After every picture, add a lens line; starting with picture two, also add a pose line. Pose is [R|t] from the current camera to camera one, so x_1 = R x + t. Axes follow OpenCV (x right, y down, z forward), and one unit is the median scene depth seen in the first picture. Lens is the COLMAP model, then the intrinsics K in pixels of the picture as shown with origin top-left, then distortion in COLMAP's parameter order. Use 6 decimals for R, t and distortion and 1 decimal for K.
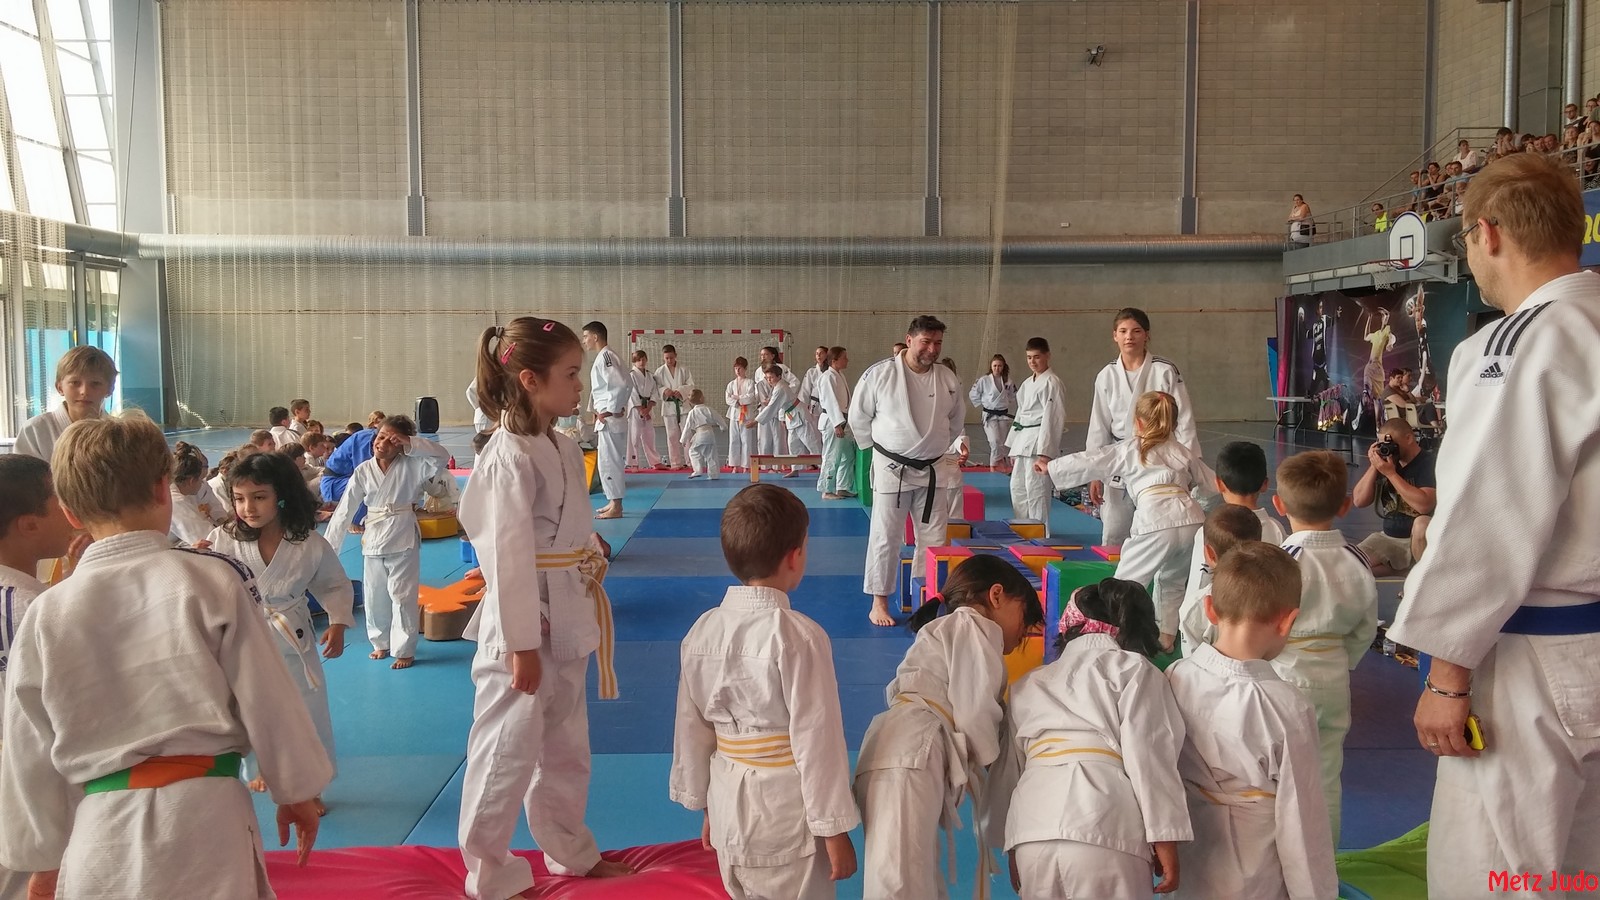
lens RADIAL K [[1360.3, 0, 811.2], [0, 1360.3, 443.8], [0, 0, 1]] dist [0.083945, -0.109400]
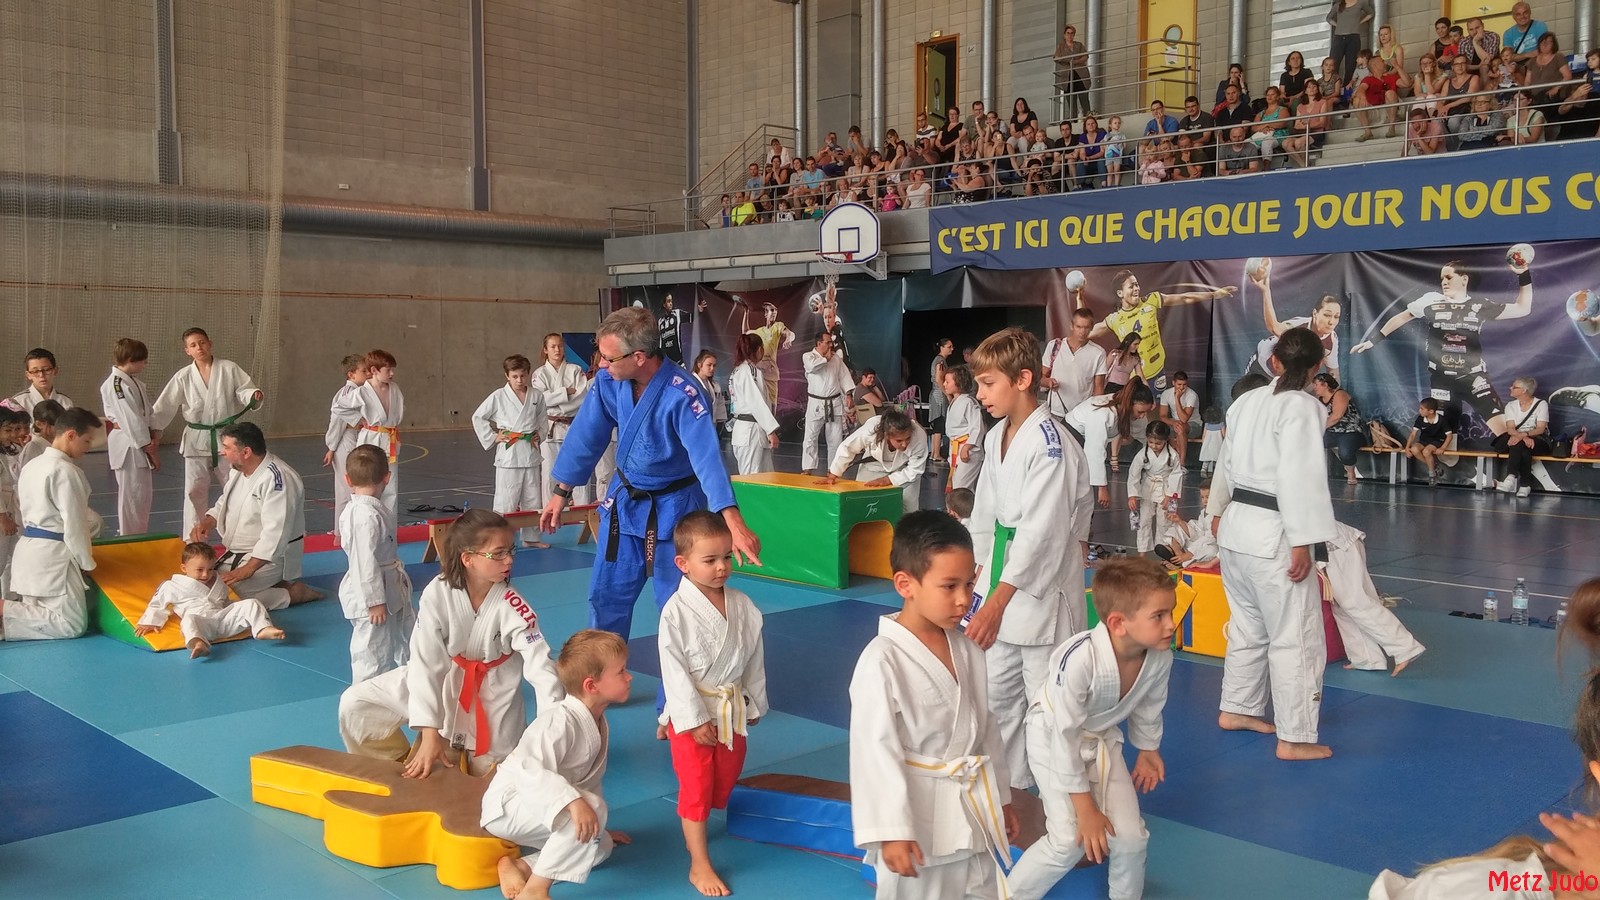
lens RADIAL K [[1360.3, 0, 800.7], [0, 1360.3, 440.9], [0, 0, 1]] dist [0.083945, -0.109400]
pose [[0.737688, -0.040615, 0.673919, -0.163382], [0.040577, 0.999052, 0.015794, -0.014141], [-0.673921, 0.015695, 0.738637, 0.232637]]
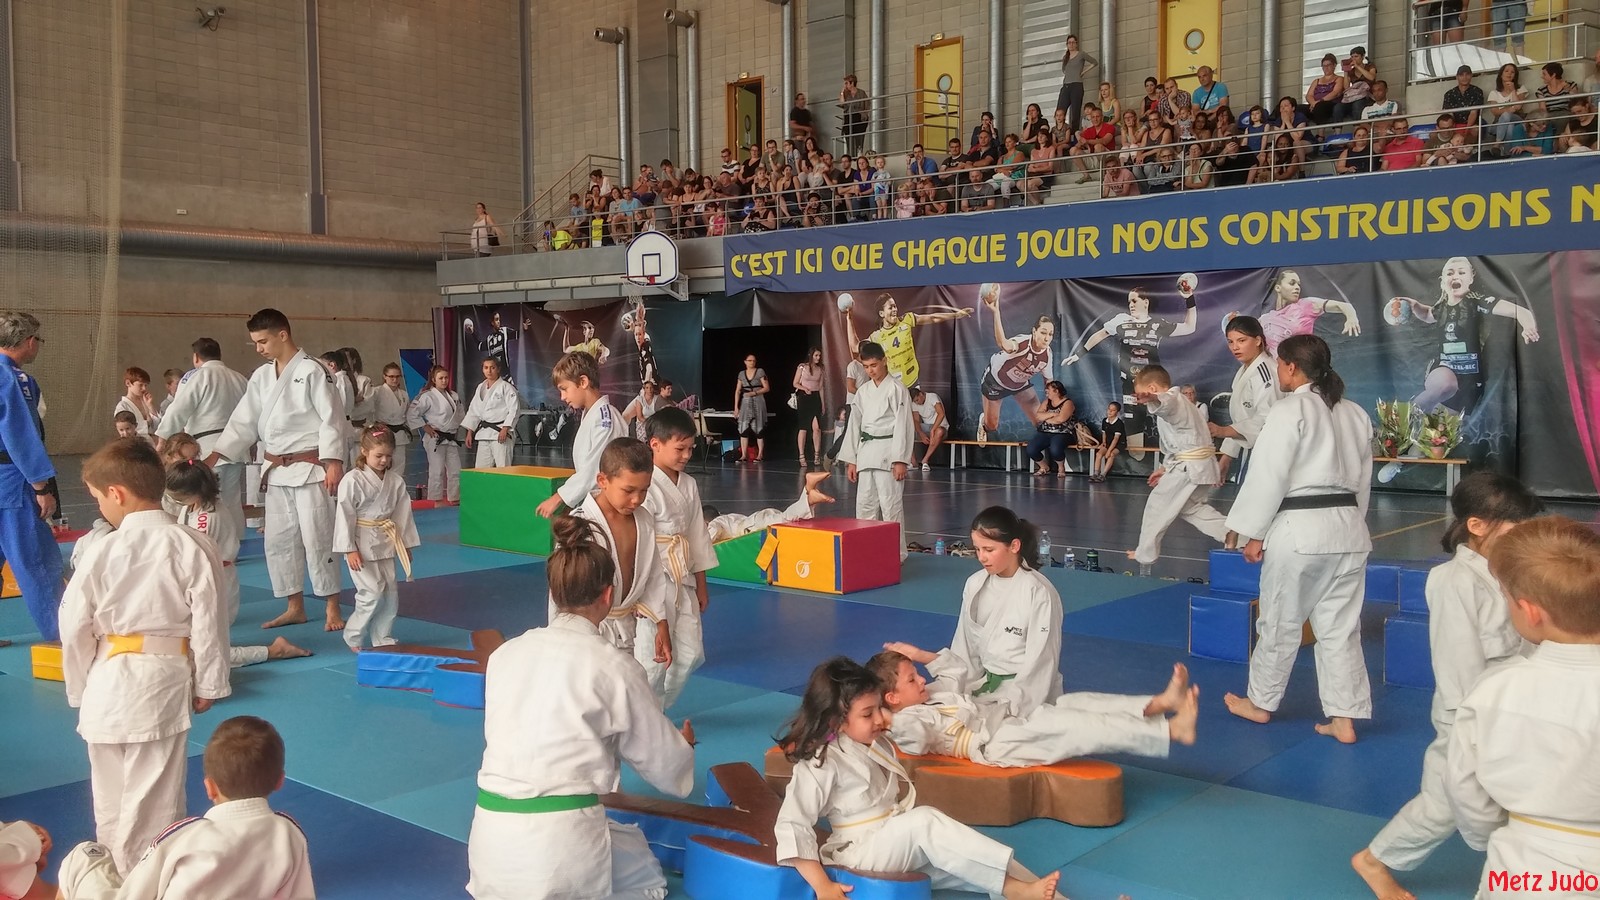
lens RADIAL K [[1360.3, 0, 798.2], [0, 1360.3, 442.2], [0, 0, 1]] dist [0.083945, -0.109400]
pose [[0.680022, -0.041484, 0.732017, -0.183017], [0.049928, 0.998701, 0.010216, -0.008499], [-0.731490, 0.029601, 0.681209, 0.149915]]
